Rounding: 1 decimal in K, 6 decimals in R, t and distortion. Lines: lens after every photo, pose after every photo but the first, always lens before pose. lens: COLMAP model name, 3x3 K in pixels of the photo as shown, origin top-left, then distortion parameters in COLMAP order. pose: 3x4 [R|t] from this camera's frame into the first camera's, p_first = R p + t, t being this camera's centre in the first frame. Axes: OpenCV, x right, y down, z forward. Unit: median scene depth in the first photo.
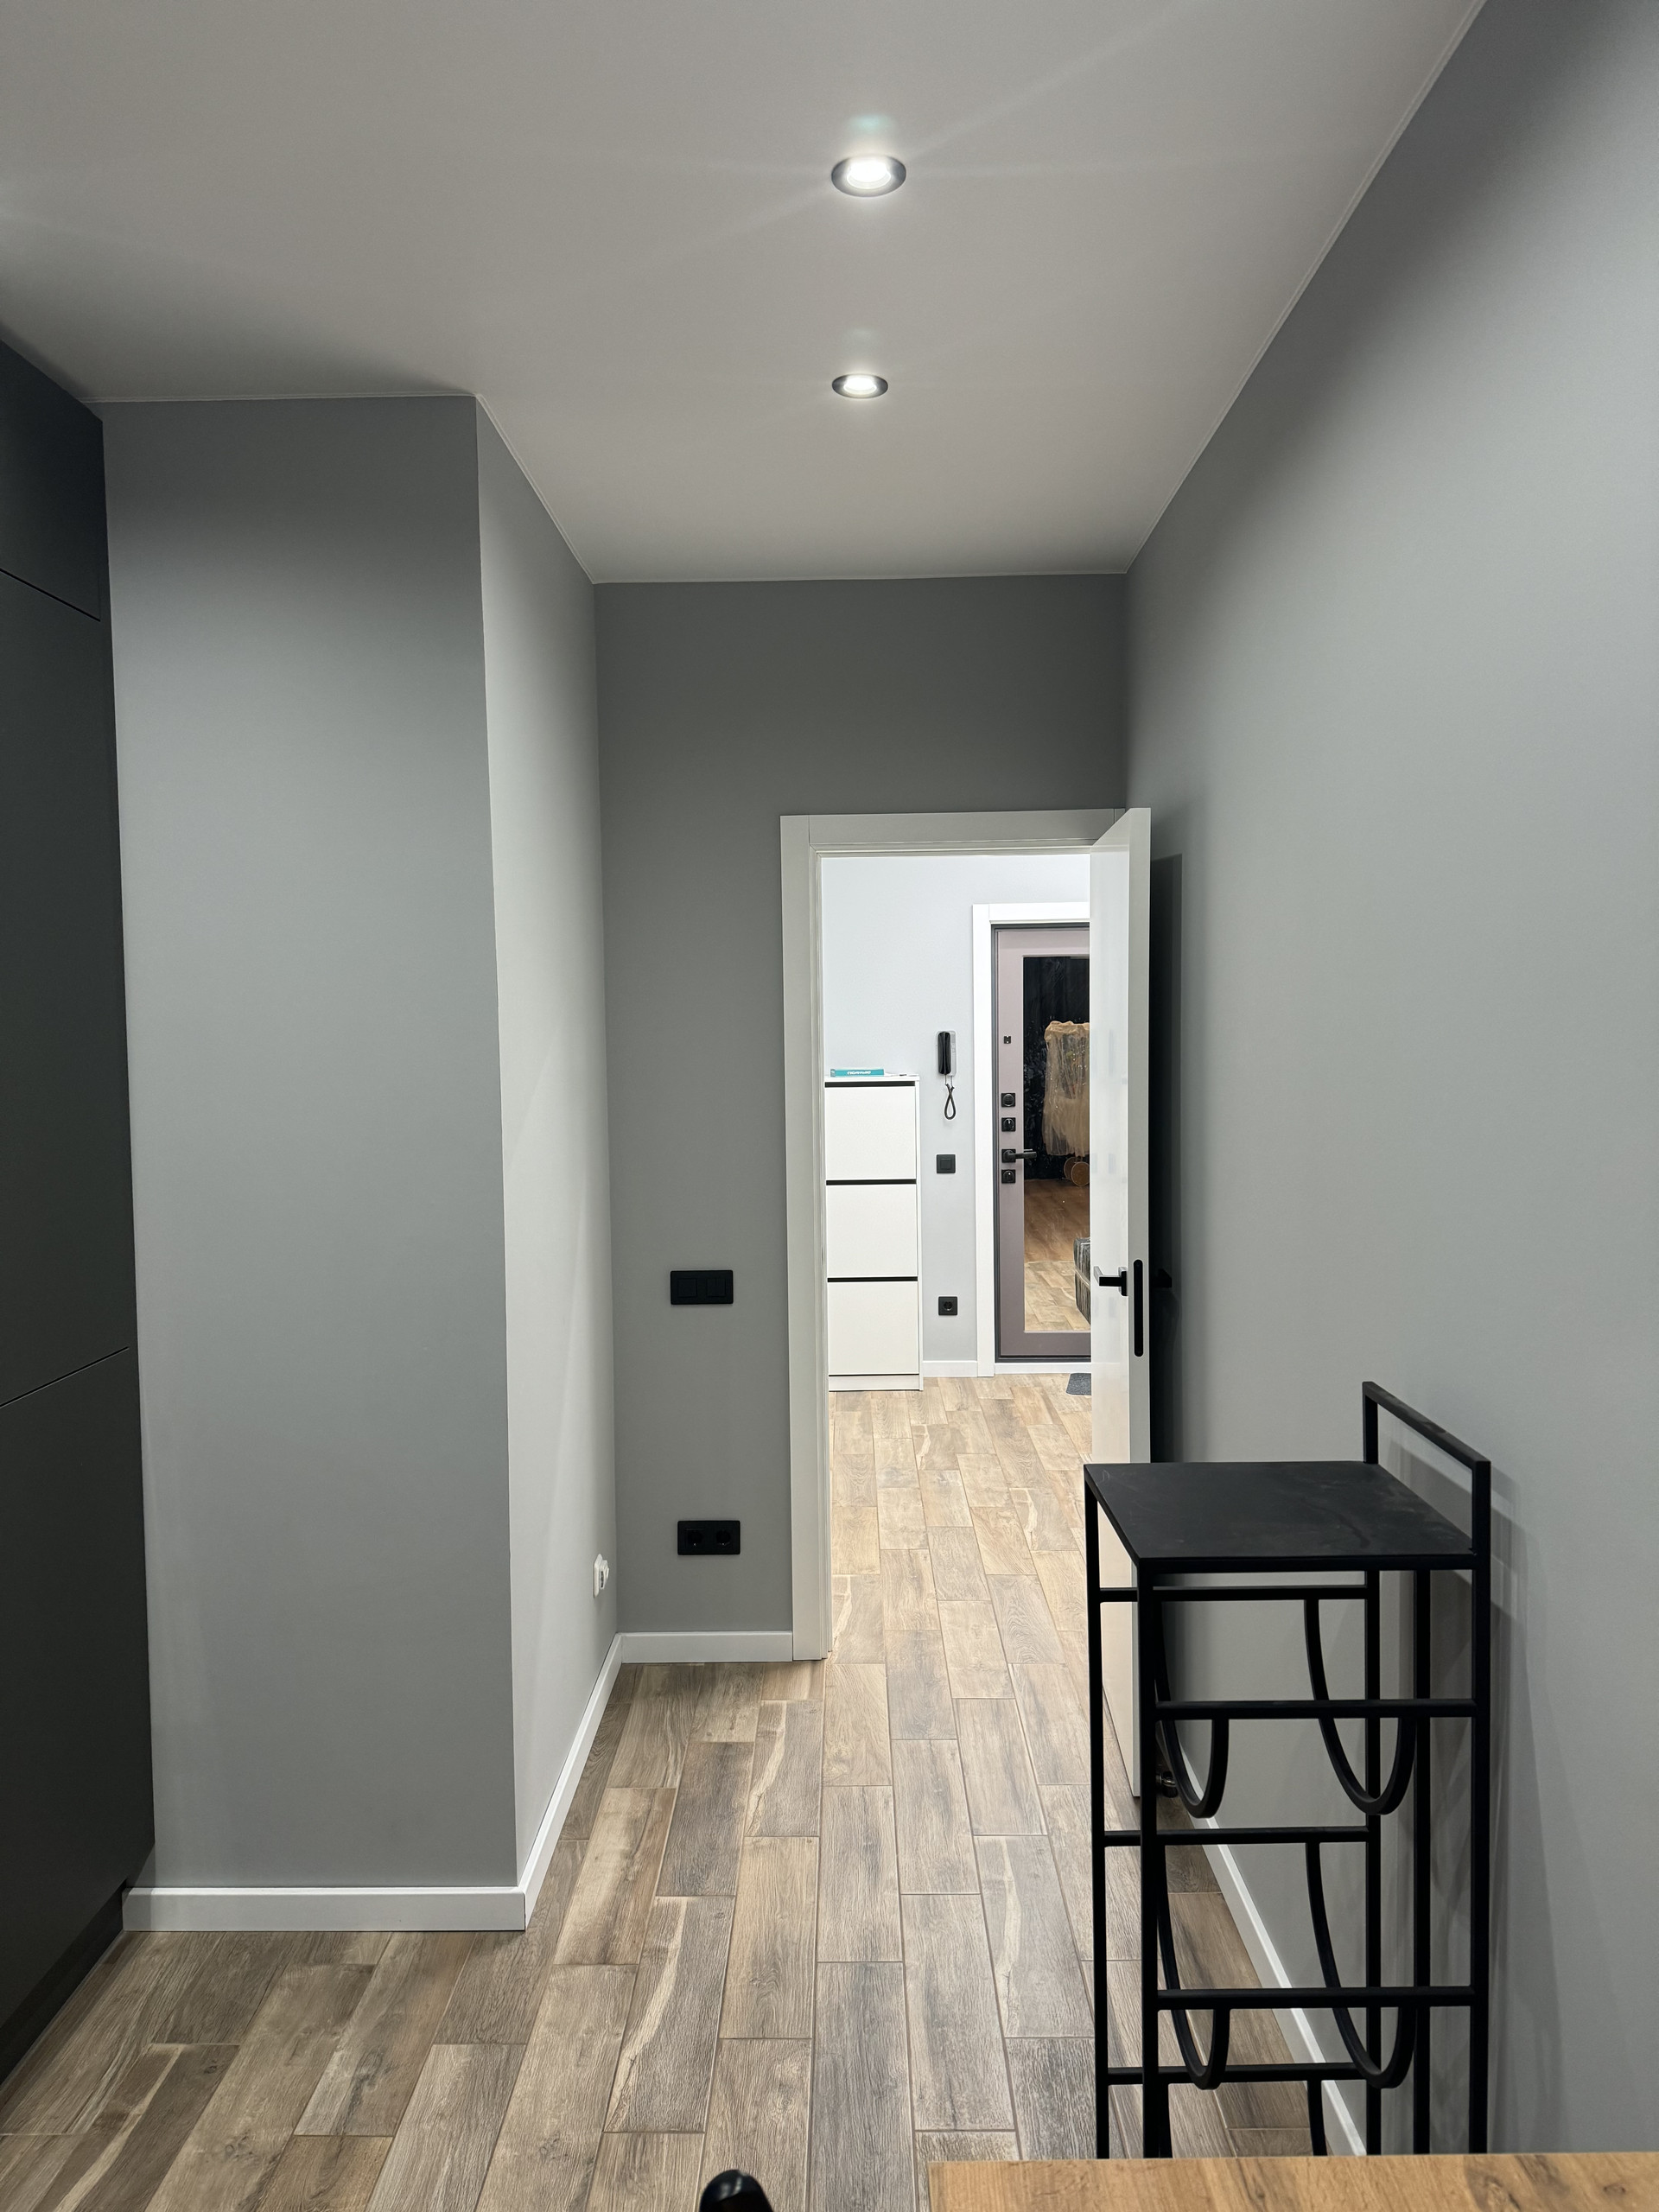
lens RADIAL K [[1545.9, 0, 829.5], [0, 1545.9, 1106.0], [0, 0, 1]] dist [0.096573, -0.081980]
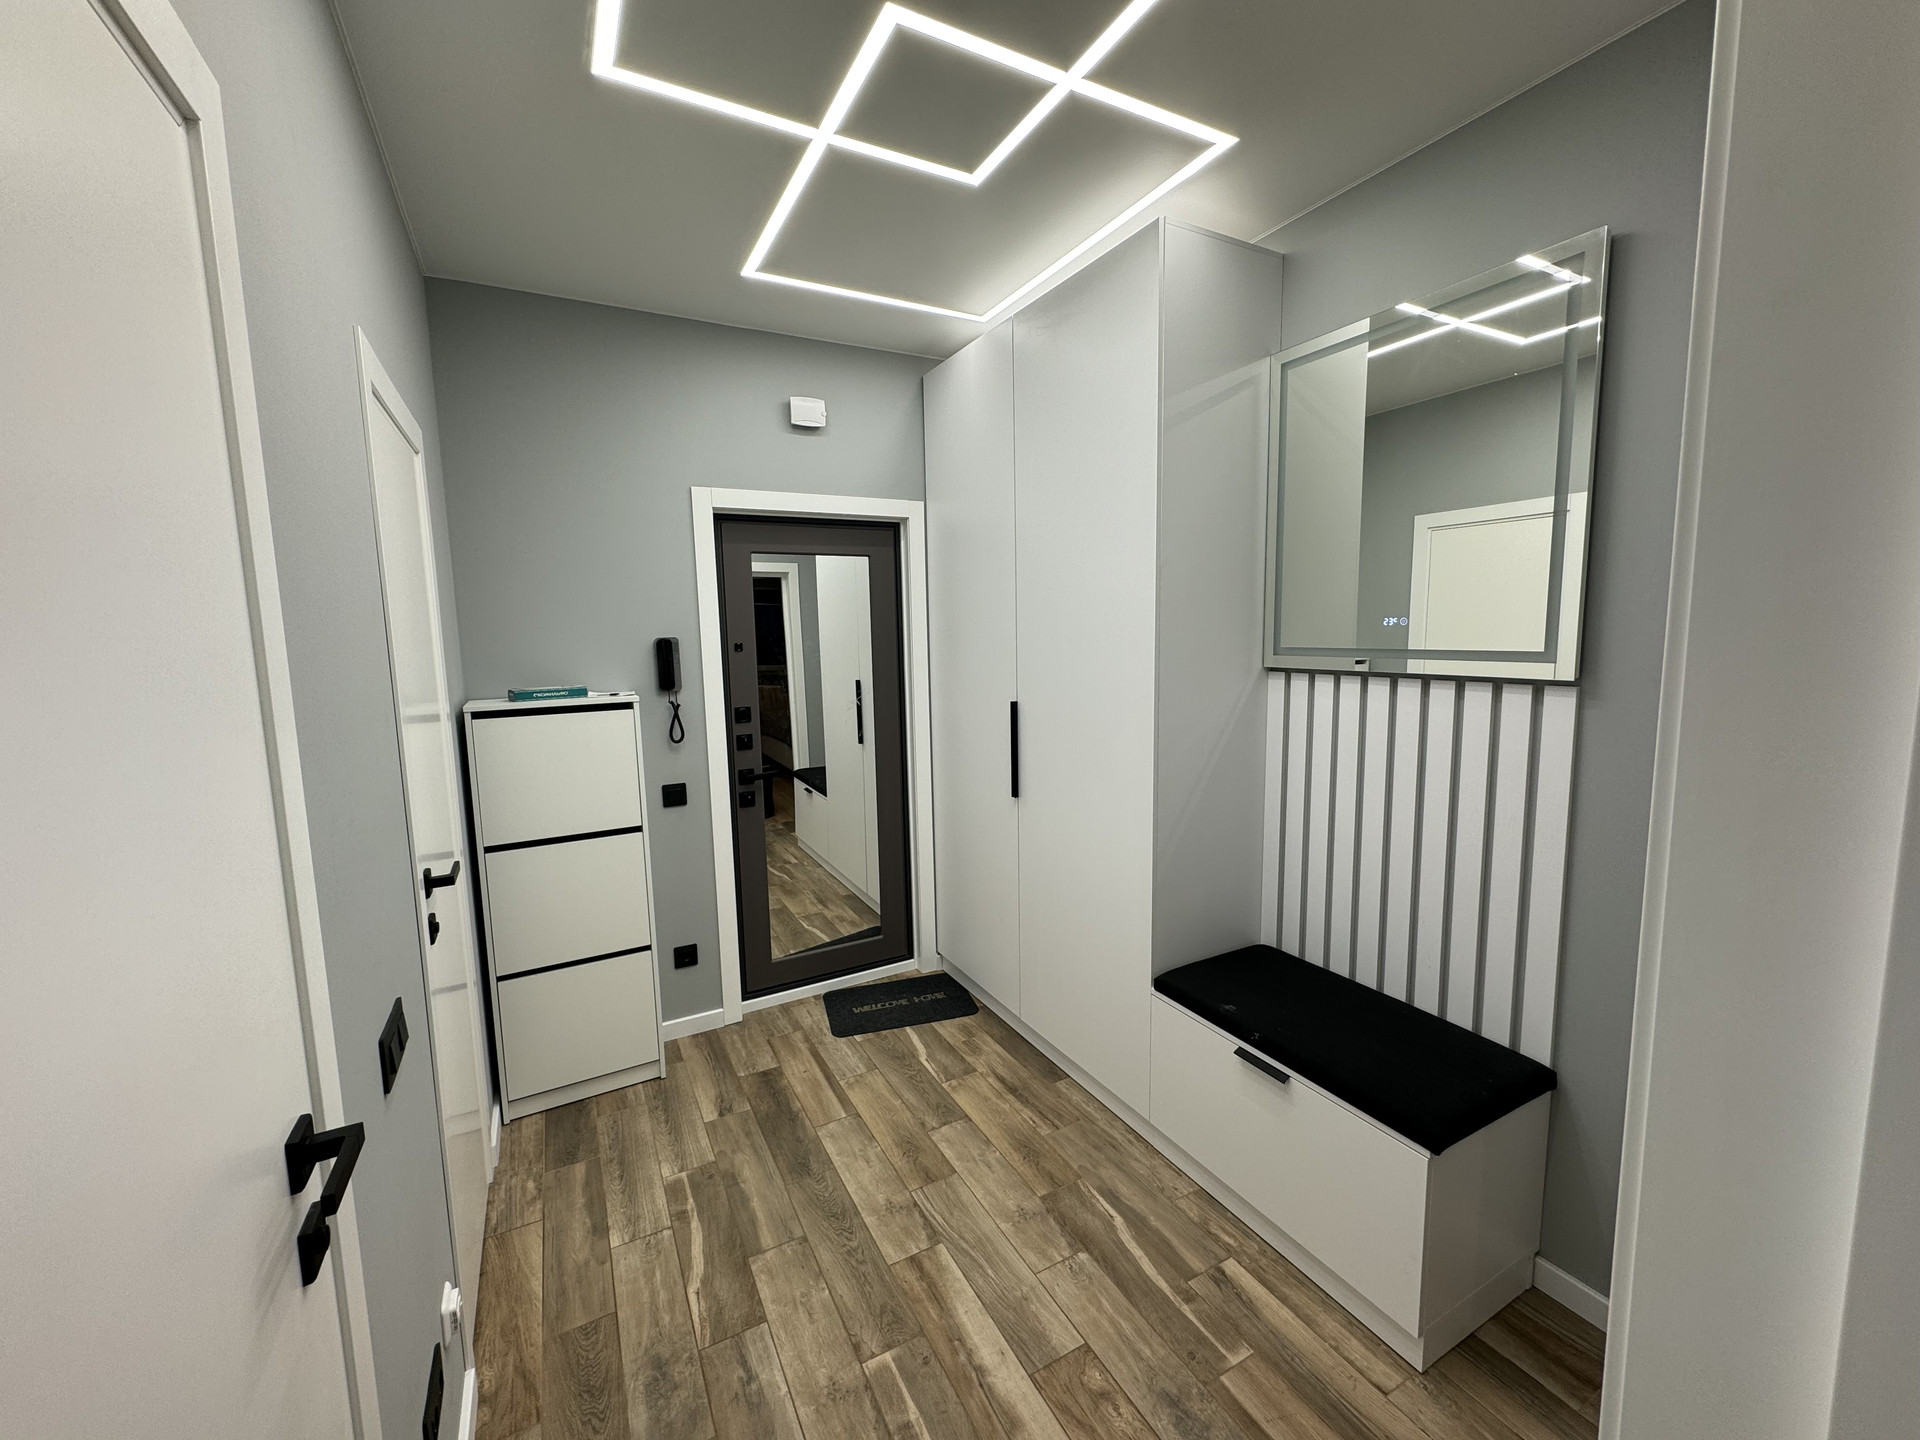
lens RADIAL K [[788.4, 0, 960.0], [0, 788.4, 720.0], [0, 0, 1]] dist [0.053597, 0.000170]
pose [[0.876239, -0.065800, 0.477363, 0.006409], [0.033476, 0.996552, 0.075917, -0.032027], [-0.480712, -0.050541, 0.875421, 0.542281]]
